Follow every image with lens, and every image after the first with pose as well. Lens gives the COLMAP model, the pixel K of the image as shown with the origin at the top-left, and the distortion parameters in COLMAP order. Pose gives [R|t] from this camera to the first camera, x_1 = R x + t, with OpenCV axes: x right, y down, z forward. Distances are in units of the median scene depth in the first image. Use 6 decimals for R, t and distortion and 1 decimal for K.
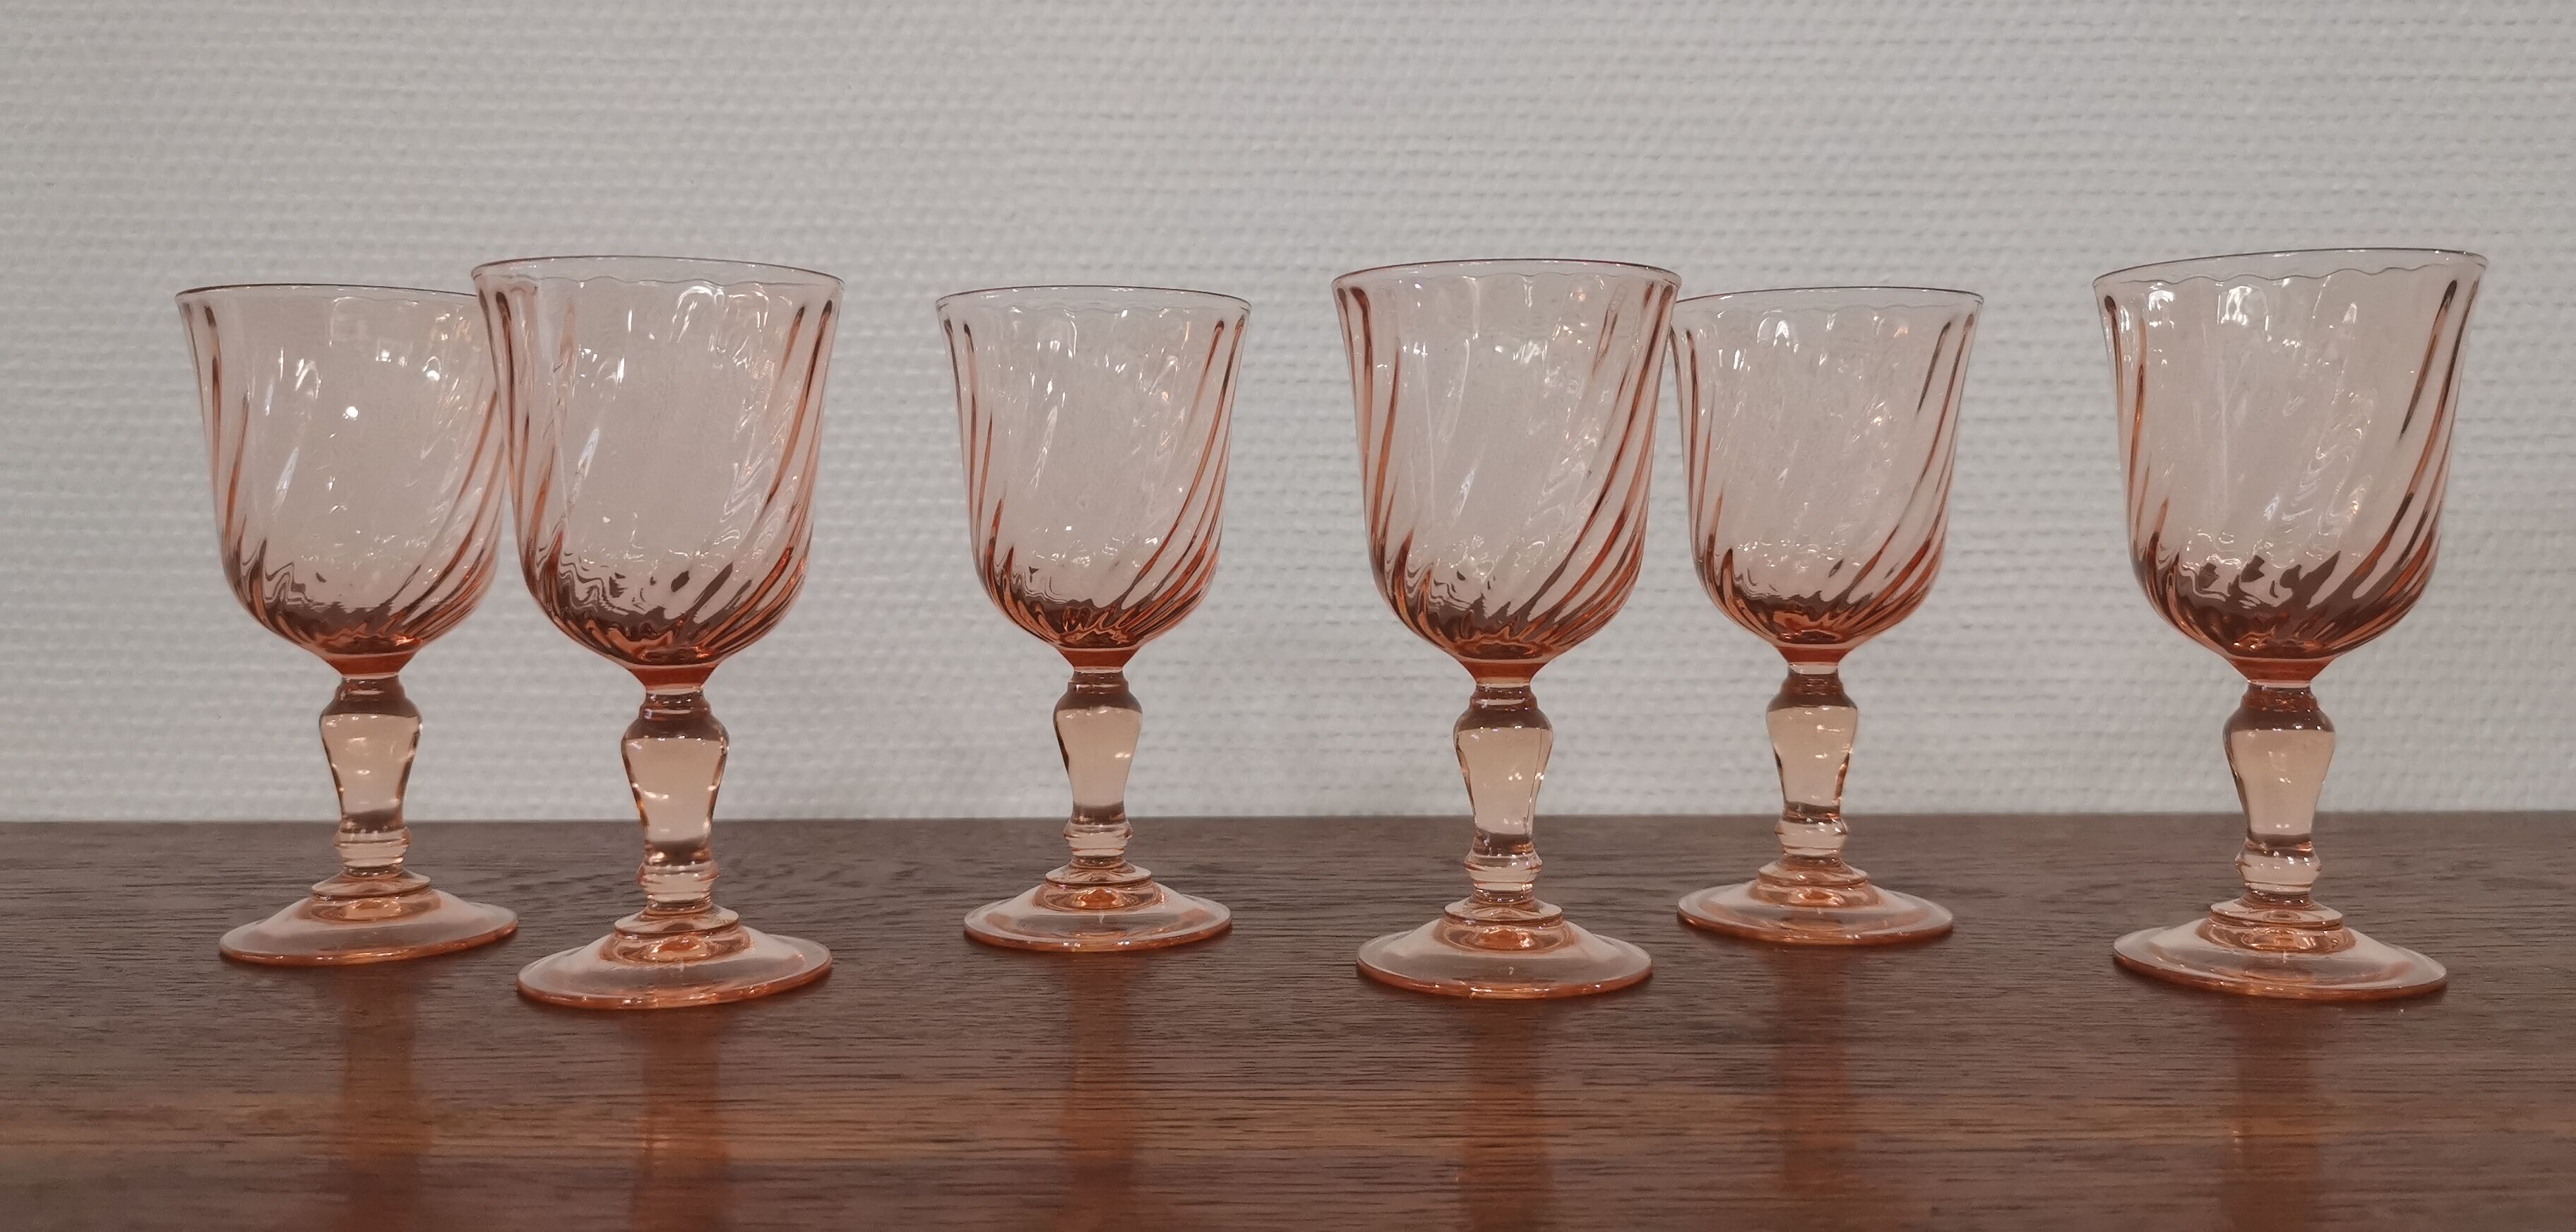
lens RADIAL K [[2071.4, 0, 1295.1], [0, 2071.4, 602.0], [0, 0, 1]] dist [0.028572, -0.069642]
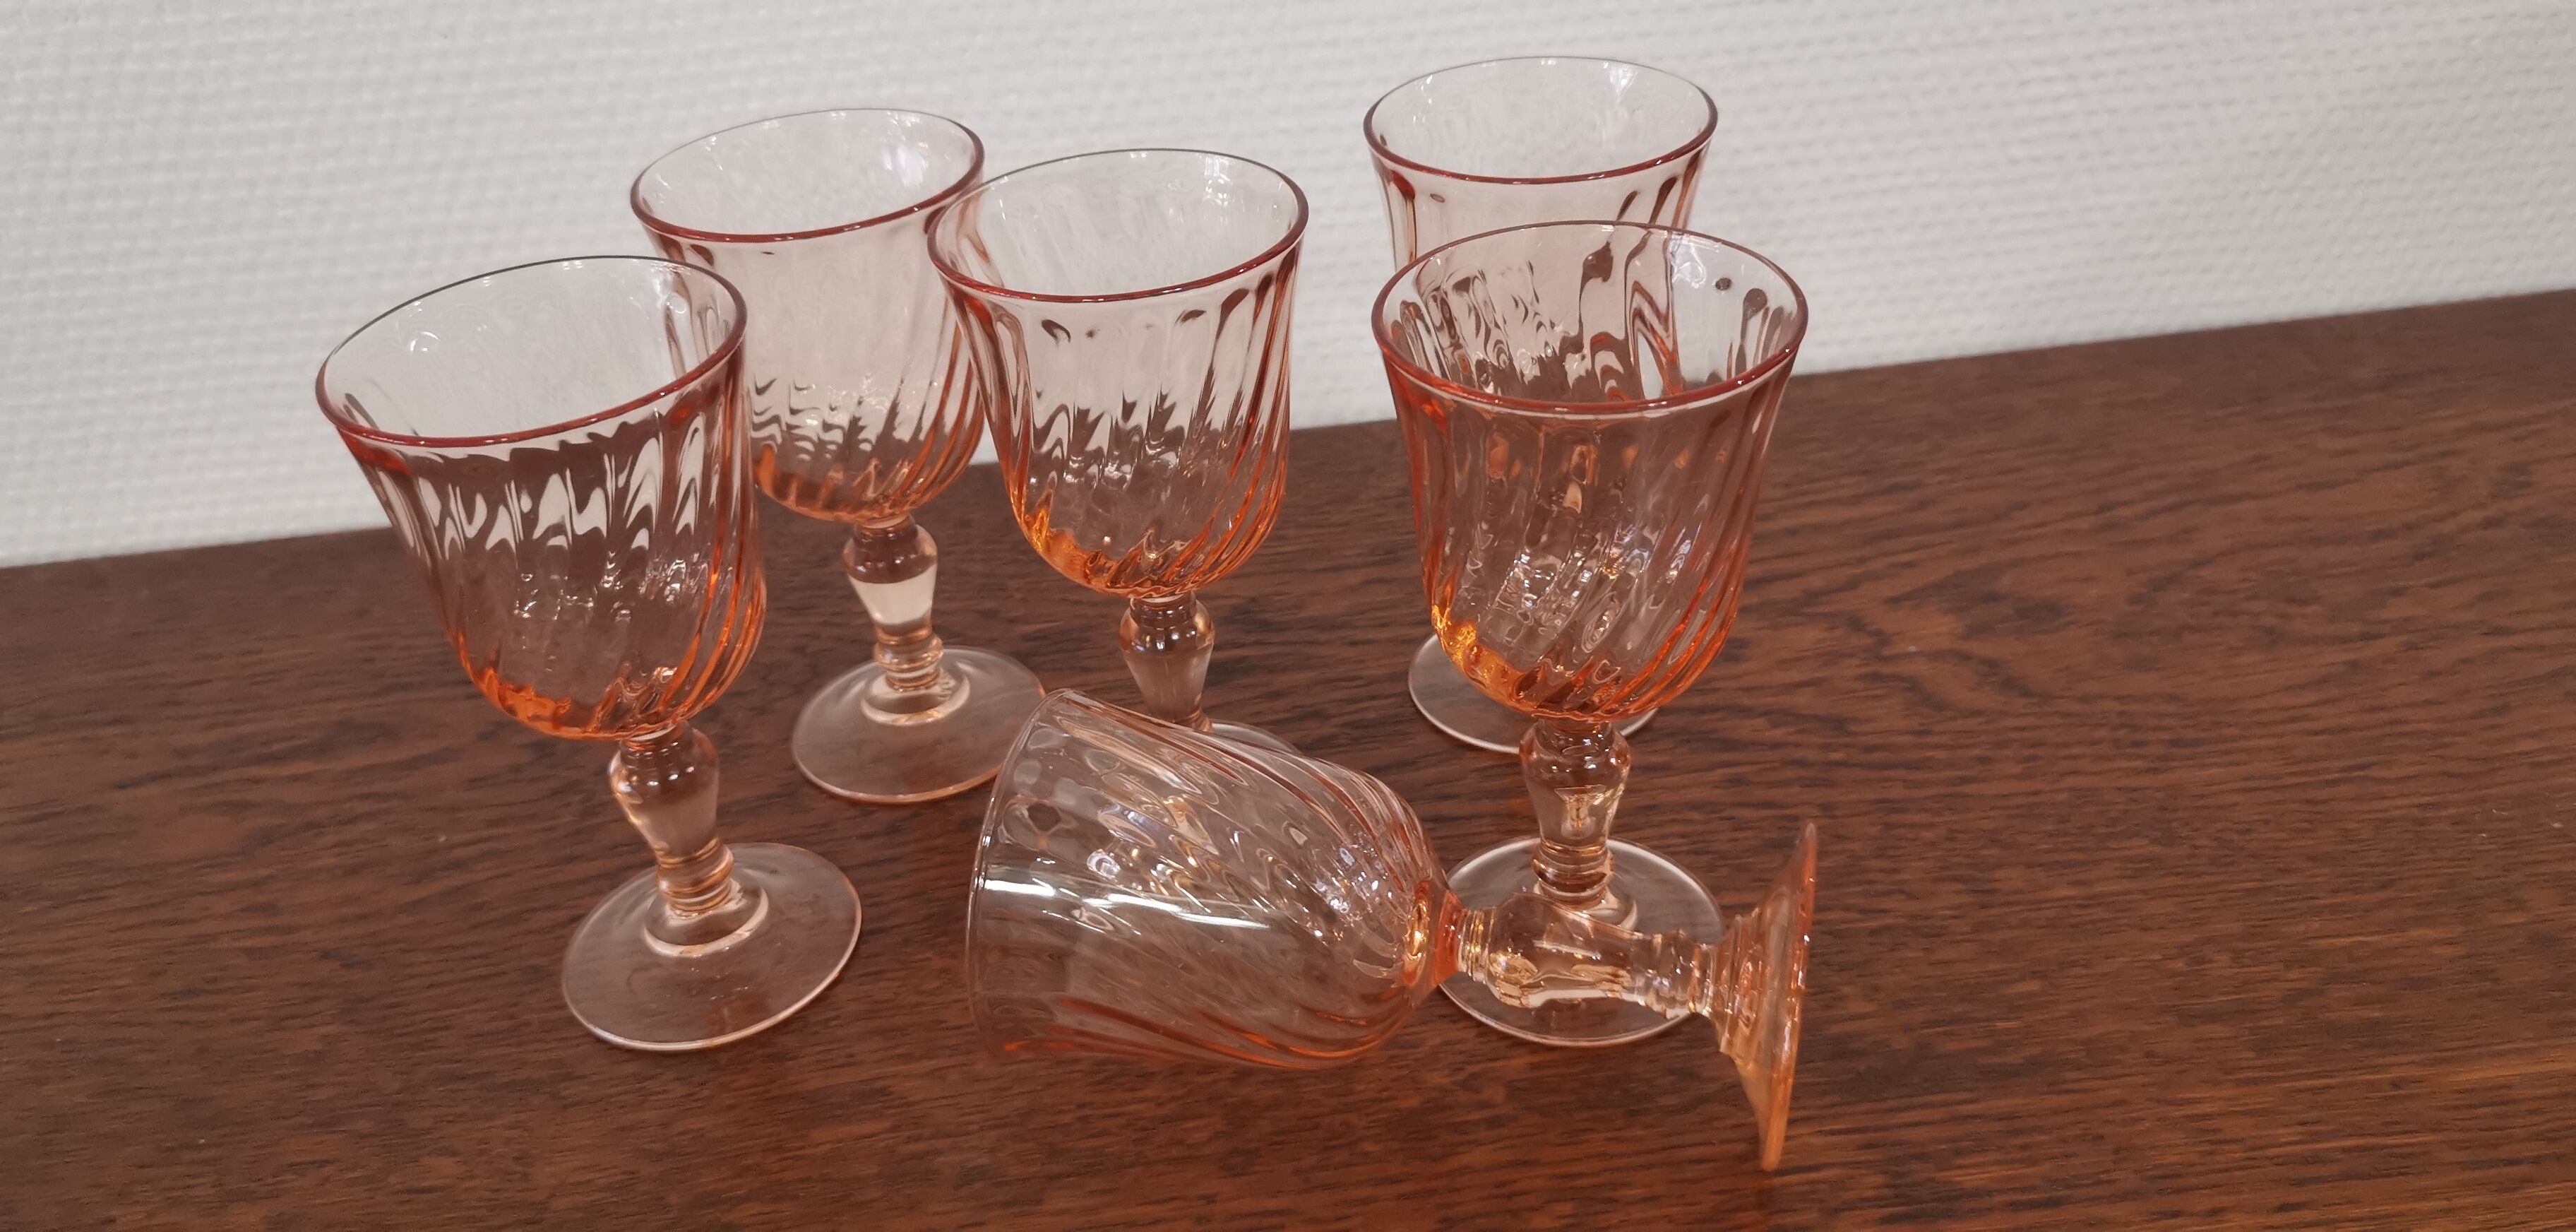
lens RADIAL K [[2071.4, 0, 1294.4], [0, 2071.4, 634.9], [0, 0, 1]] dist [0.028572, -0.069642]
pose [[0.992291, -0.108169, 0.060483, -0.068980], [0.060101, 0.846825, 0.528464, -0.314934], [-0.108382, -0.520755, 0.846798, 0.152143]]
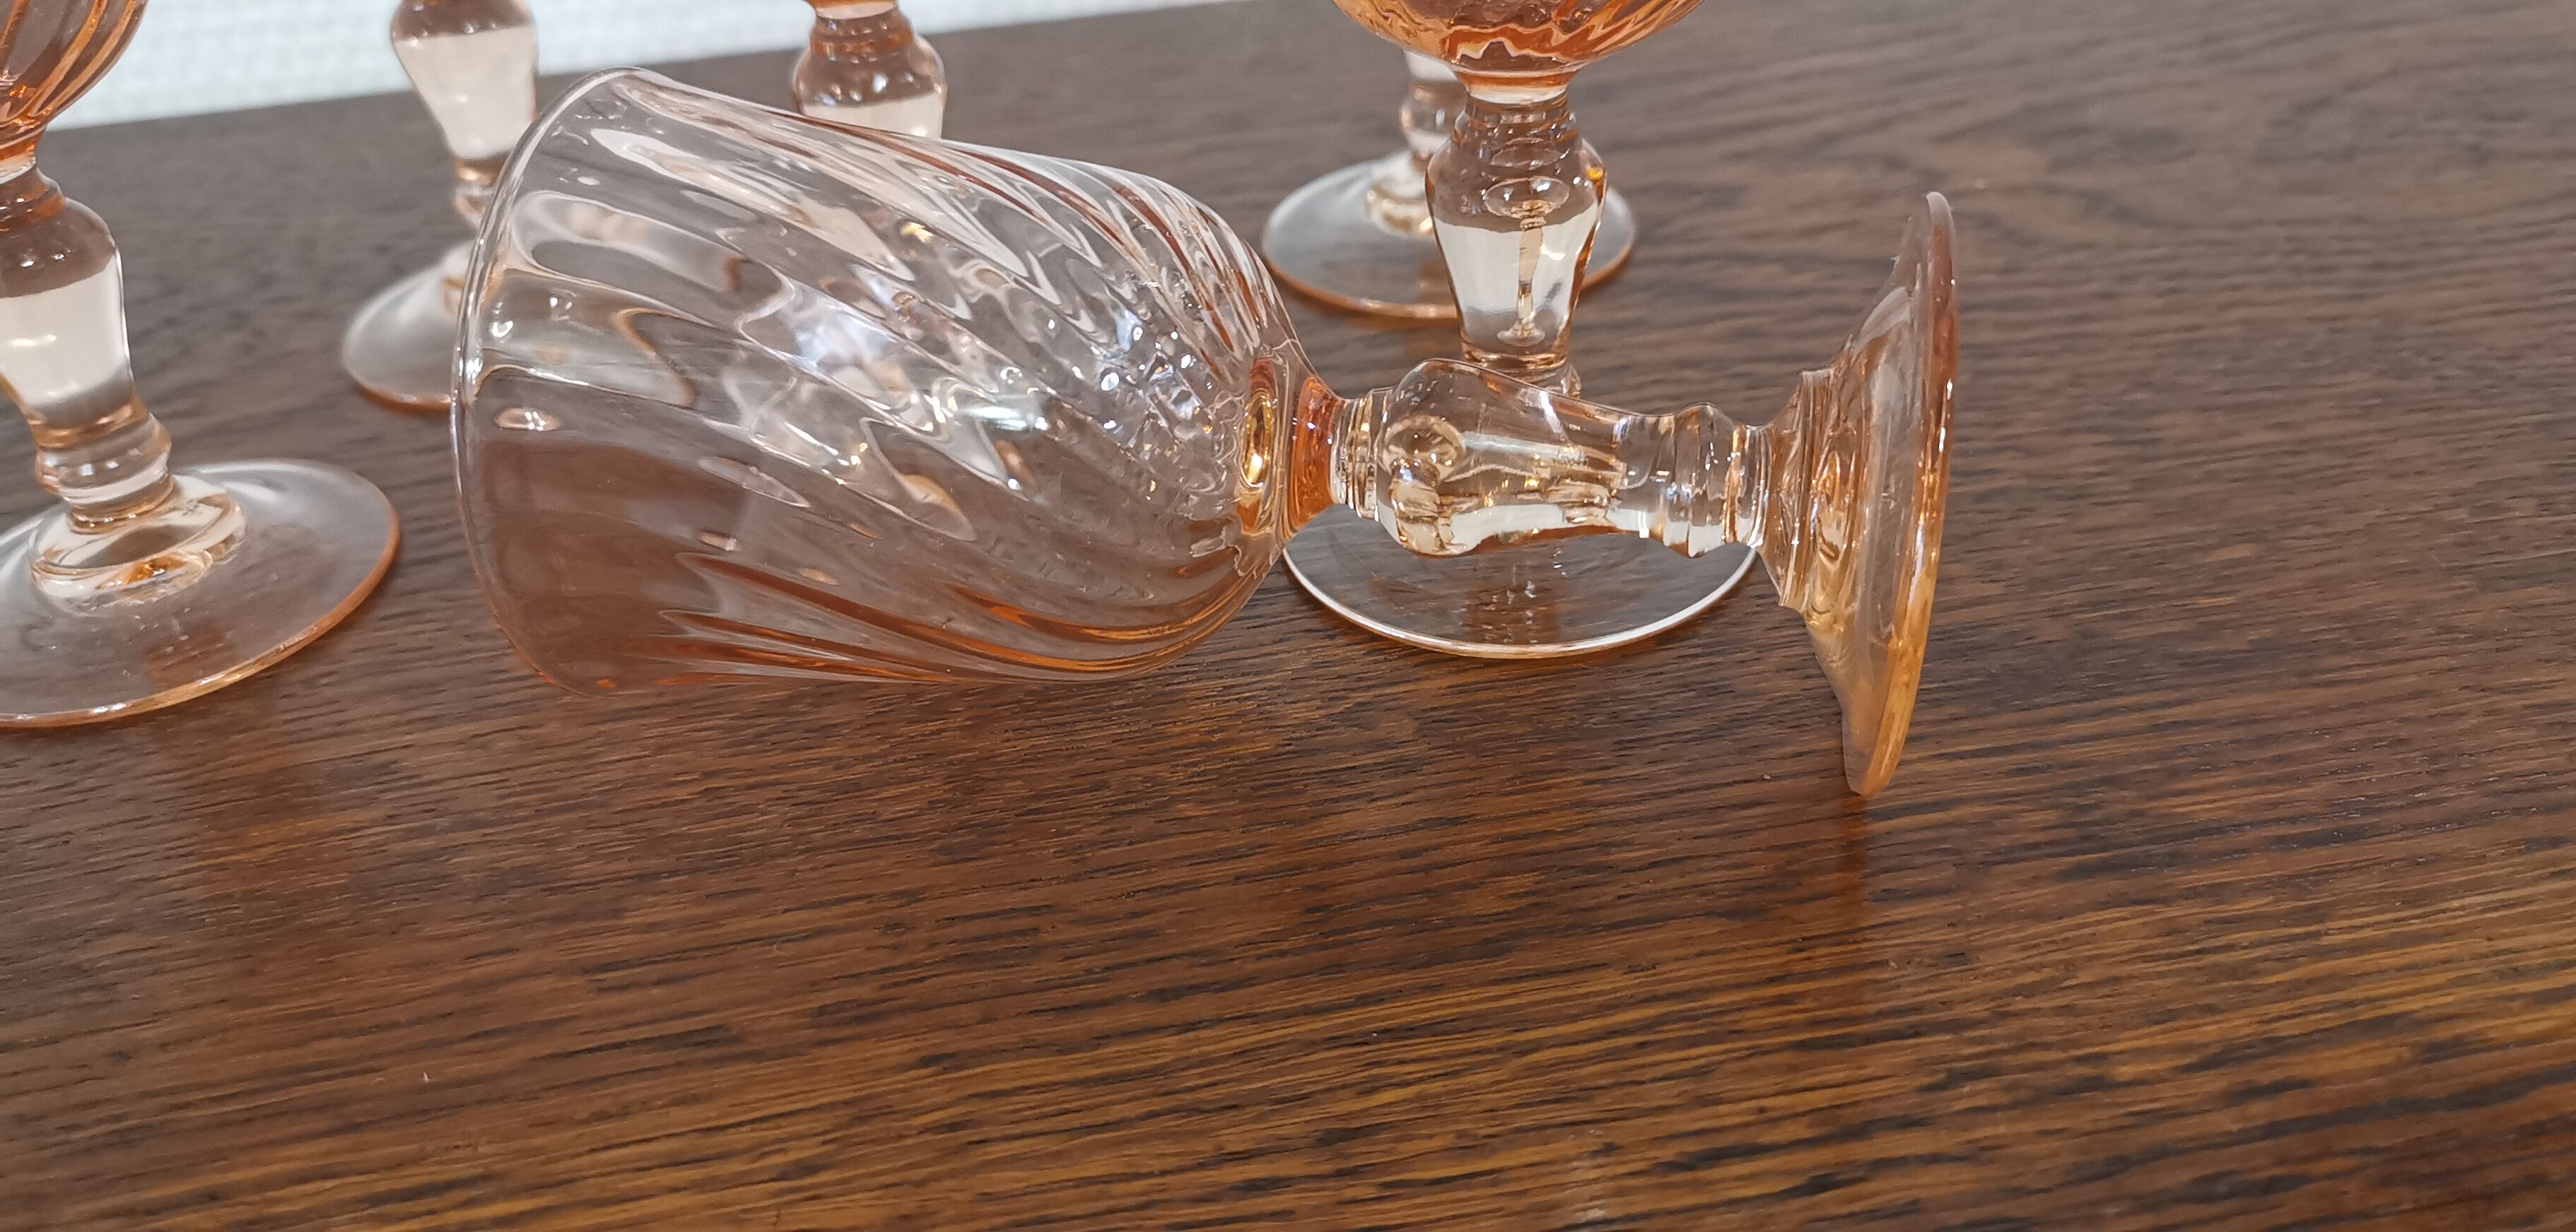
lens RADIAL K [[2071.4, 0, 1302.3], [0, 2071.4, 650.2], [0, 0, 1]] dist [0.028572, -0.069642]
pose [[0.984642, -0.136444, 0.108921, -0.043499], [0.056508, 0.839362, 0.540628, -0.089135], [-0.165190, -0.526170, 0.834181, 0.292890]]
